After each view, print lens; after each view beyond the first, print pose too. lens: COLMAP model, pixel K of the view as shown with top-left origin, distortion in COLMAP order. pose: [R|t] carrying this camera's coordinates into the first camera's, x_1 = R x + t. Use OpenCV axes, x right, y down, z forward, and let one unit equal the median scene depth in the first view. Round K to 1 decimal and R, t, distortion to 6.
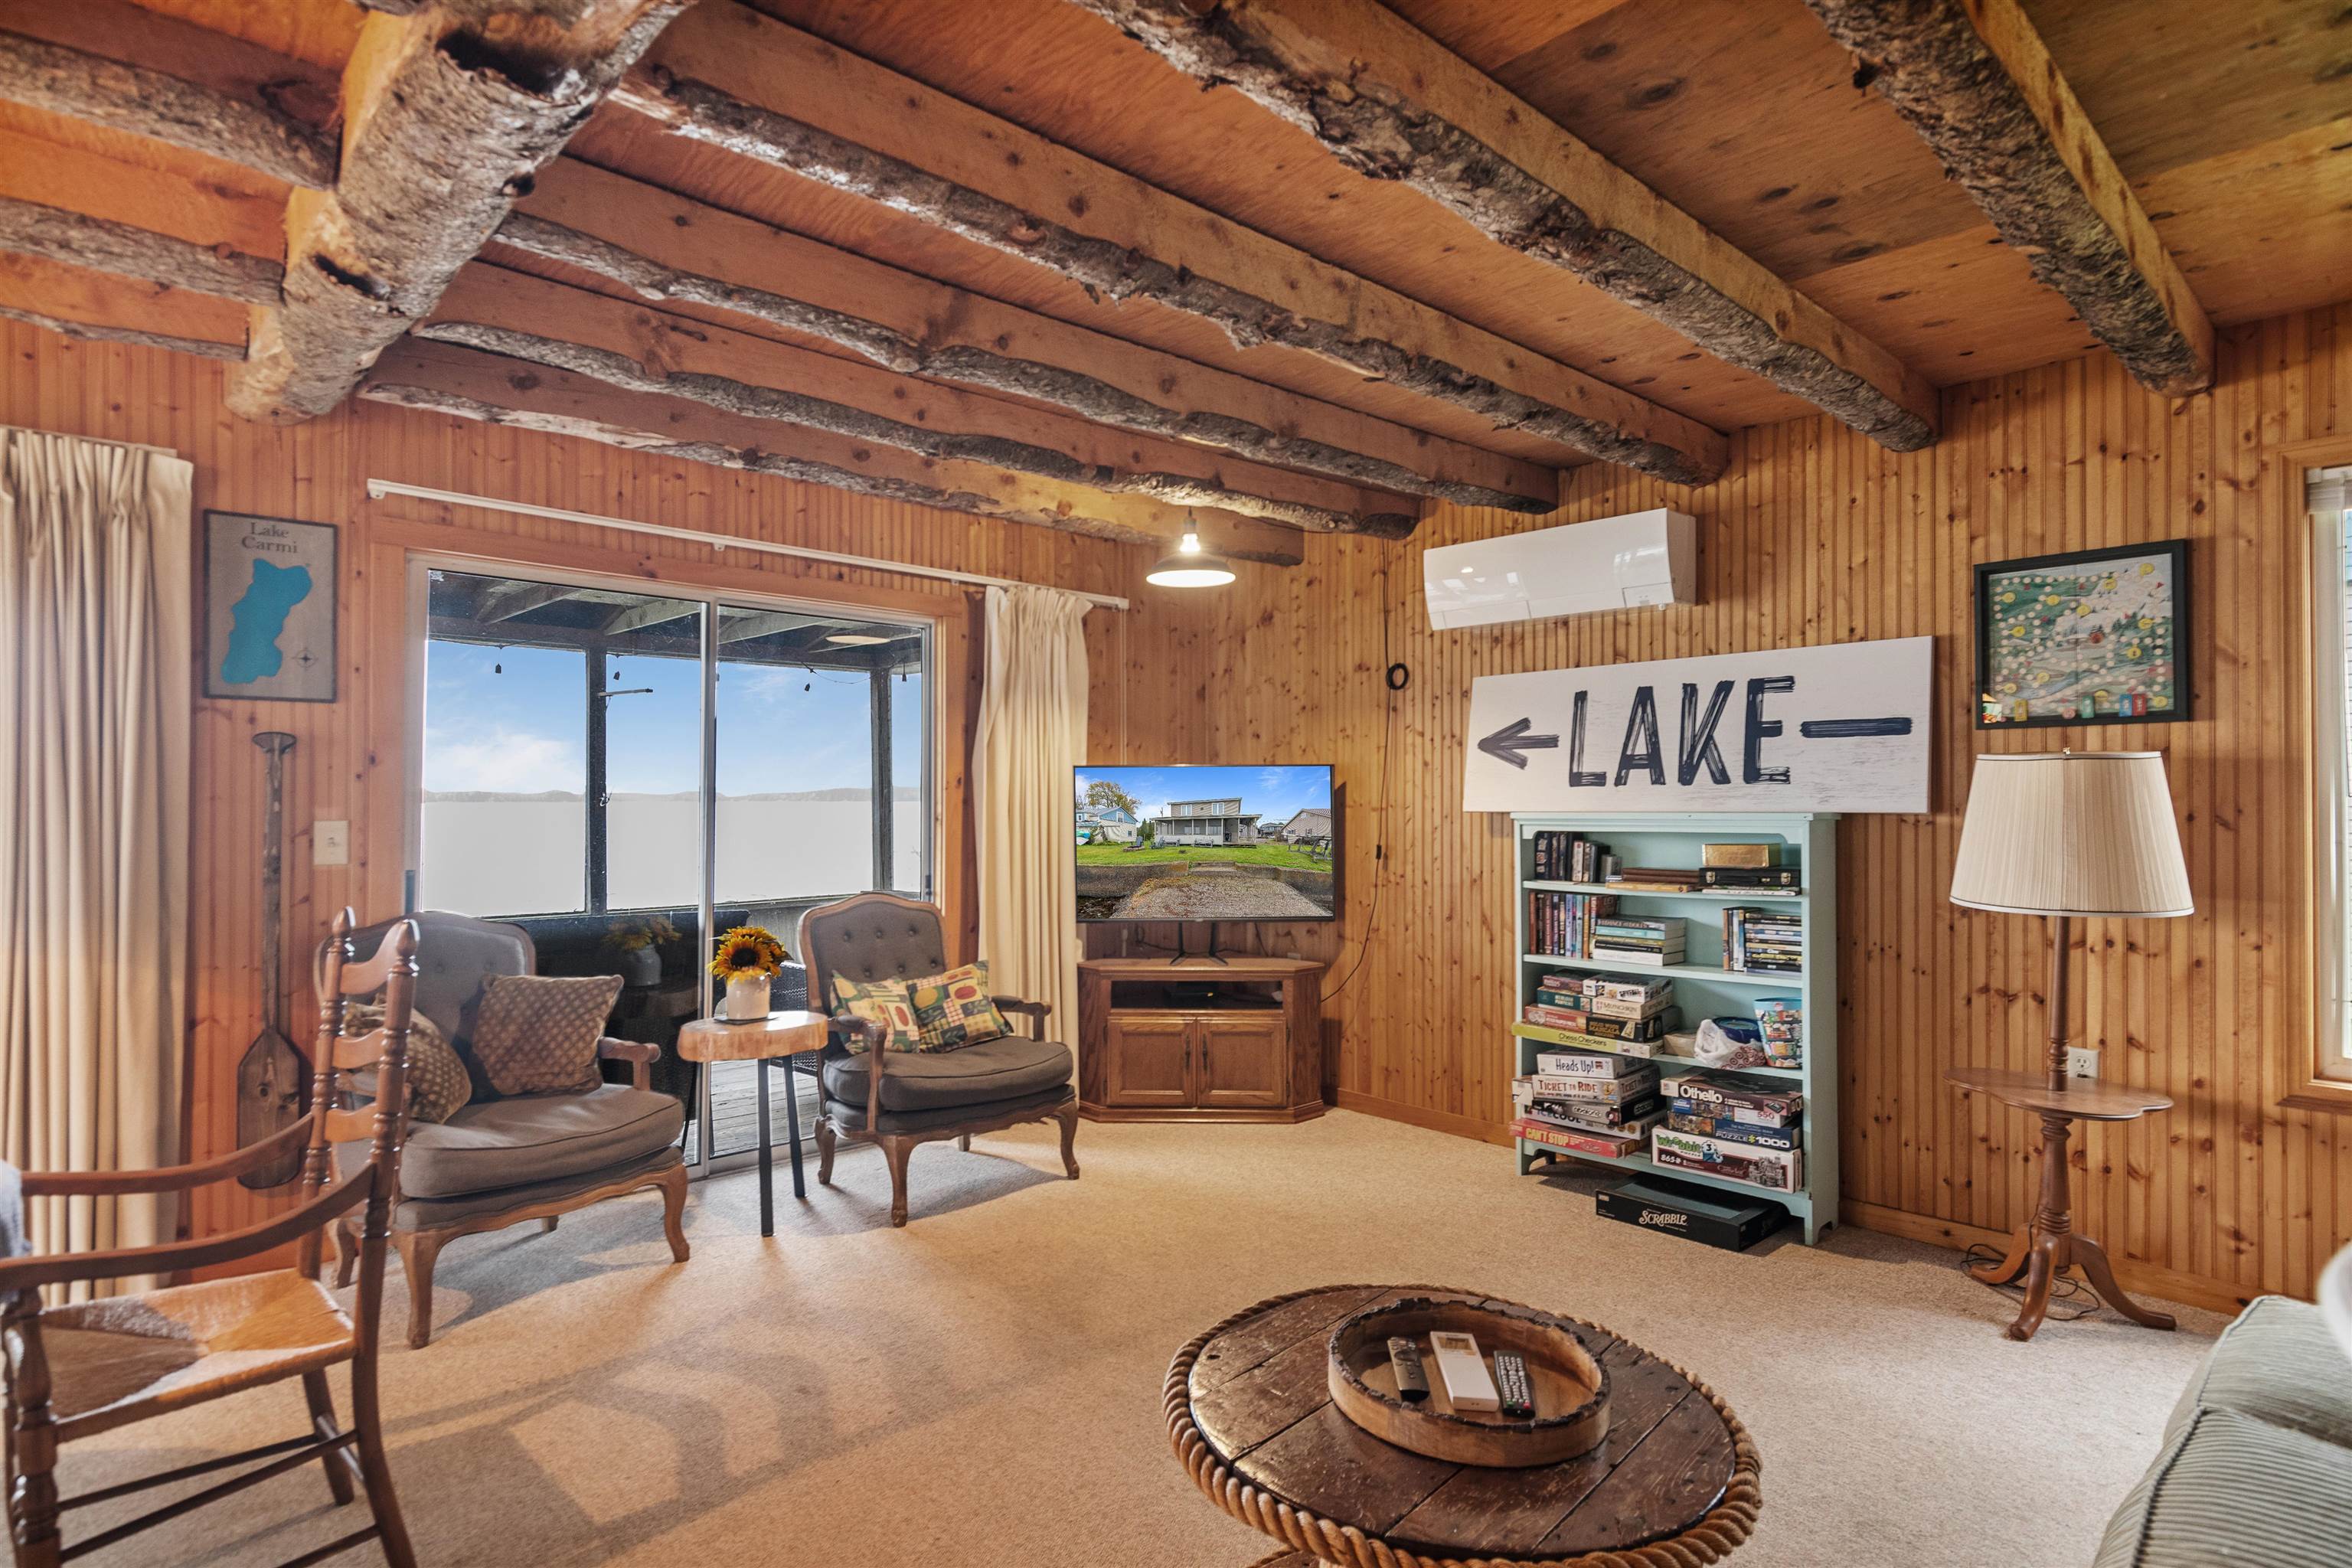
lens RADIAL K [[1228.5, 0, 1176.0], [0, 1228.5, 784.0], [0, 0, 1]] dist [-0.000697, -0.000421]
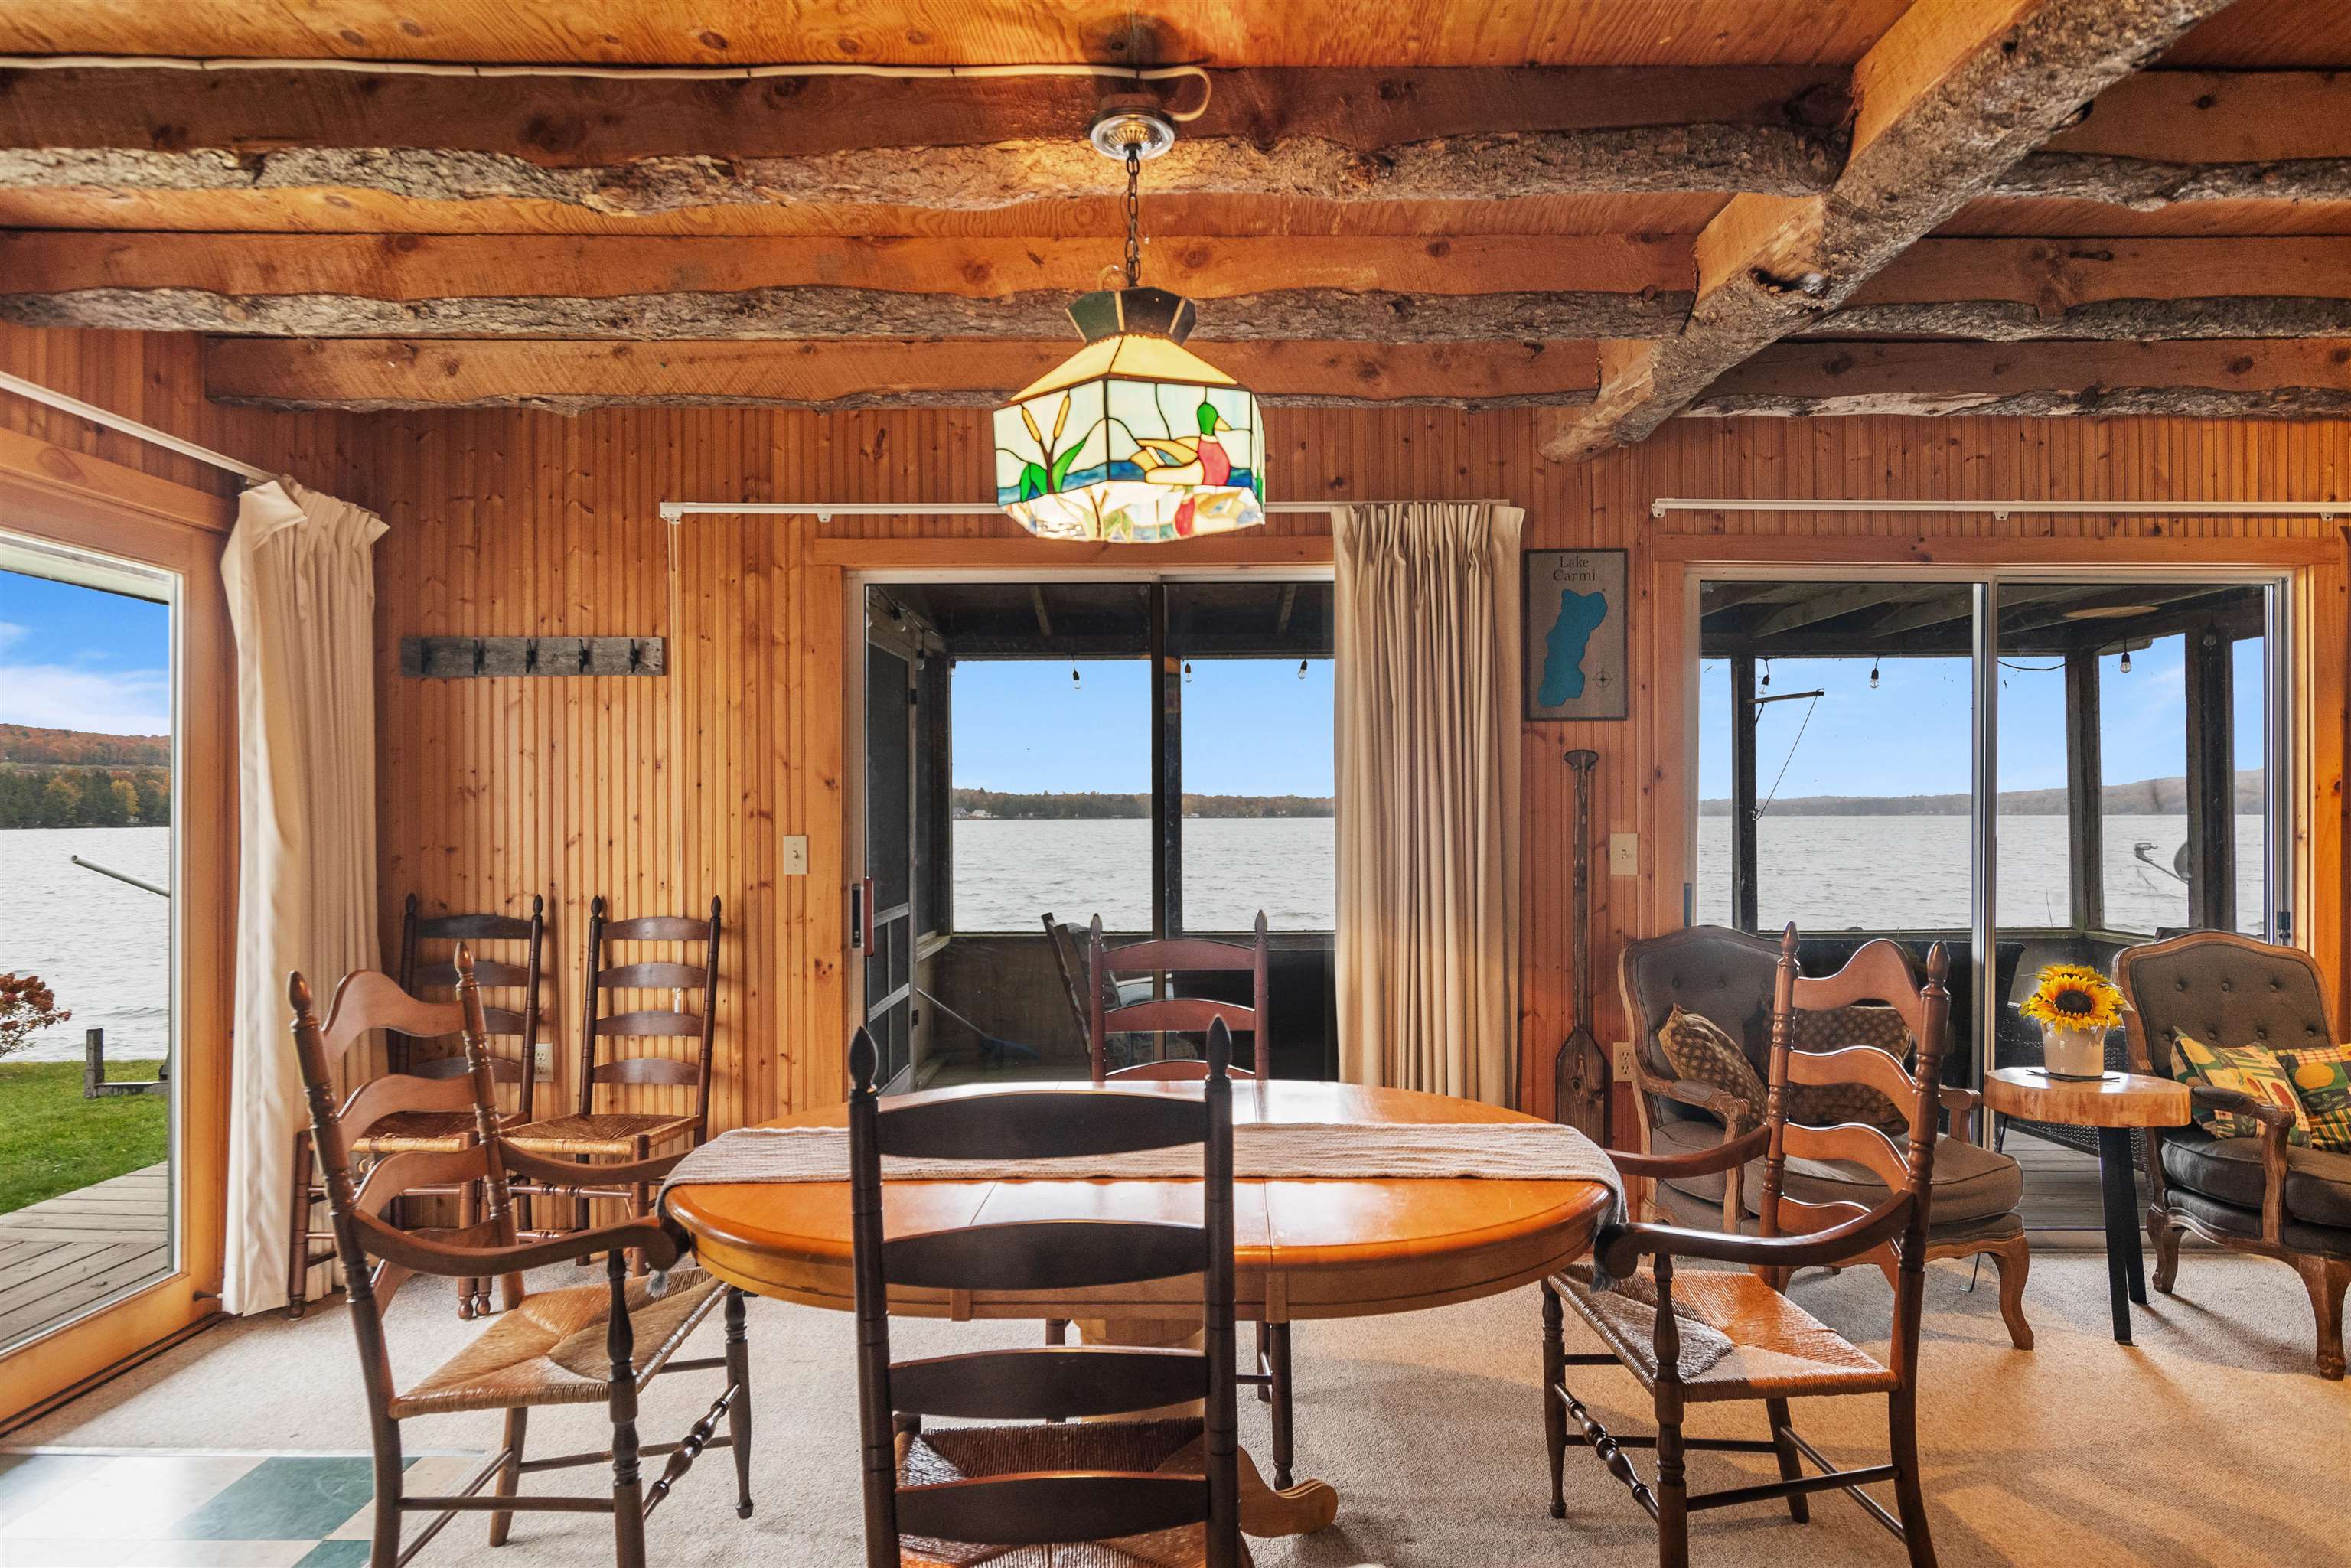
lens RADIAL K [[1308.9, 0, 1163.0], [0, 1308.9, 813.3], [0, 0, 1]] dist [-0.002383, 0.000823]
pose [[0.725133, -0.001630, -0.688607, -0.185192], [0.010776, 0.999902, 0.008981, -0.001230], [0.688525, -0.013933, 0.725079, -0.066531]]
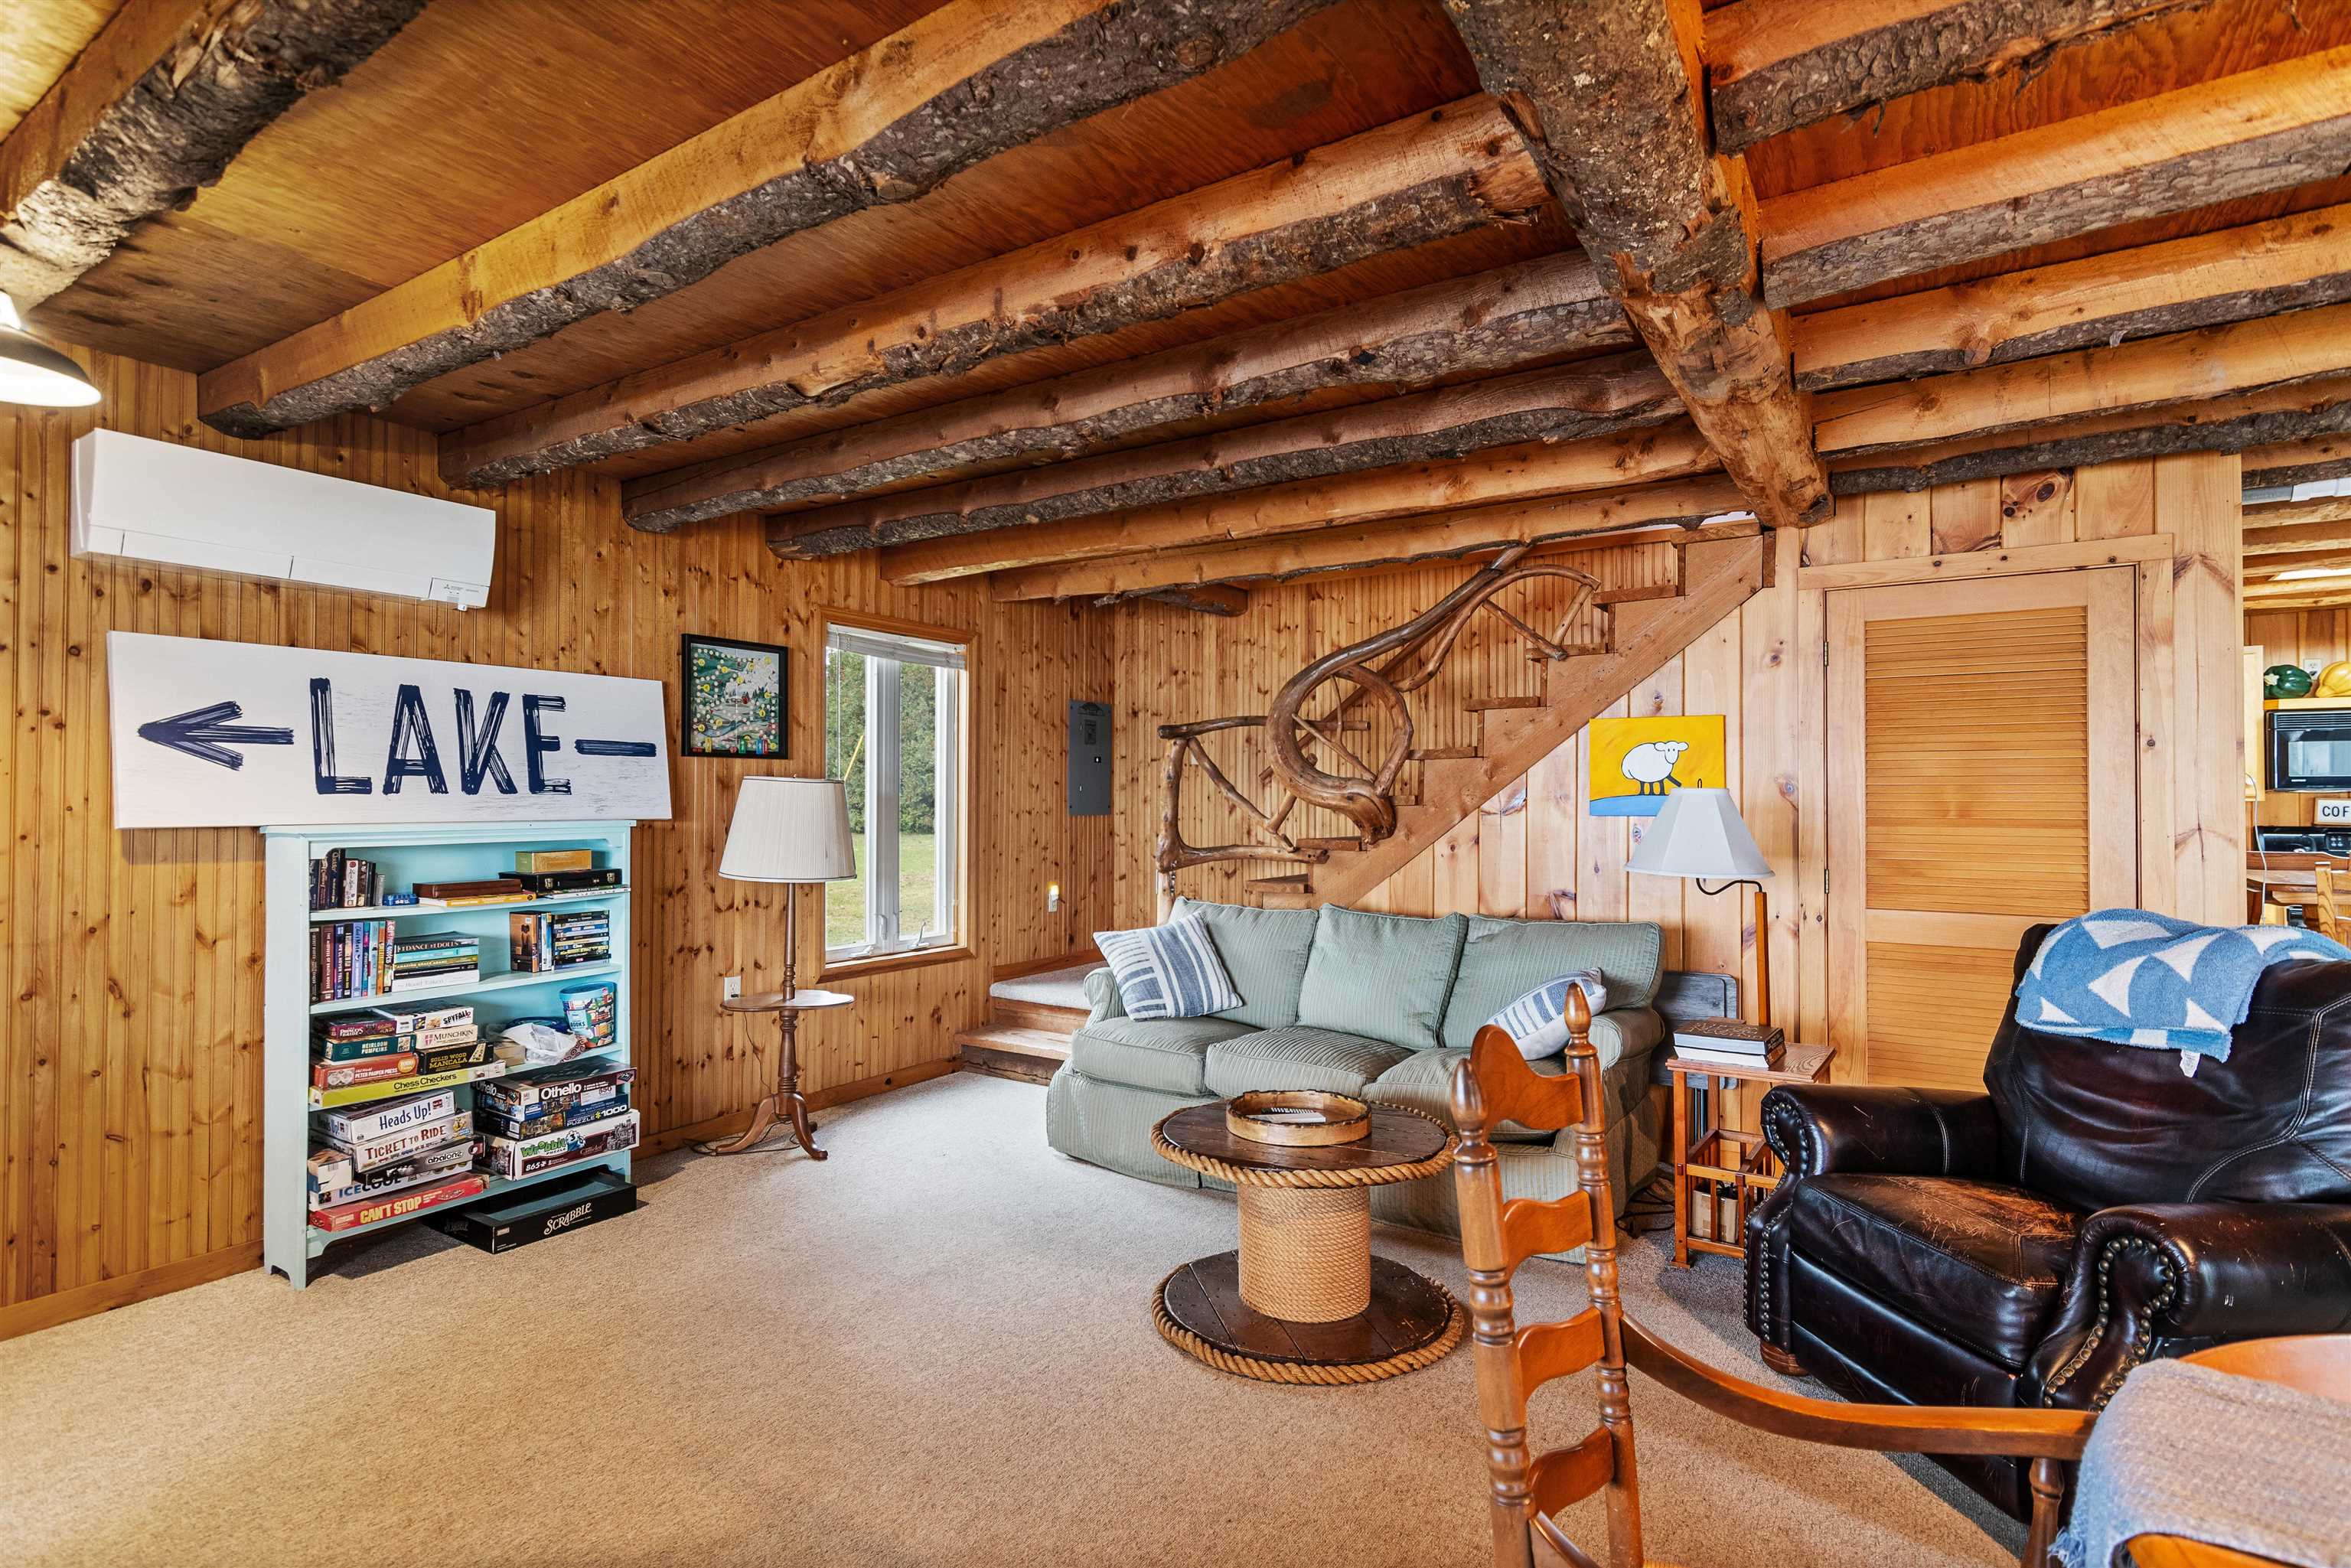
lens RADIAL K [[1141.8, 0, 1167.9], [0, 1141.8, 784.7], [0, 0, 1]] dist [0.004018, 0.000740]
pose [[-0.235118, 0.016583, 0.971825, -0.620662], [-0.011885, 0.999731, -0.019935, 0.005004], [-0.971894, -0.016237, -0.234858, 0.702838]]
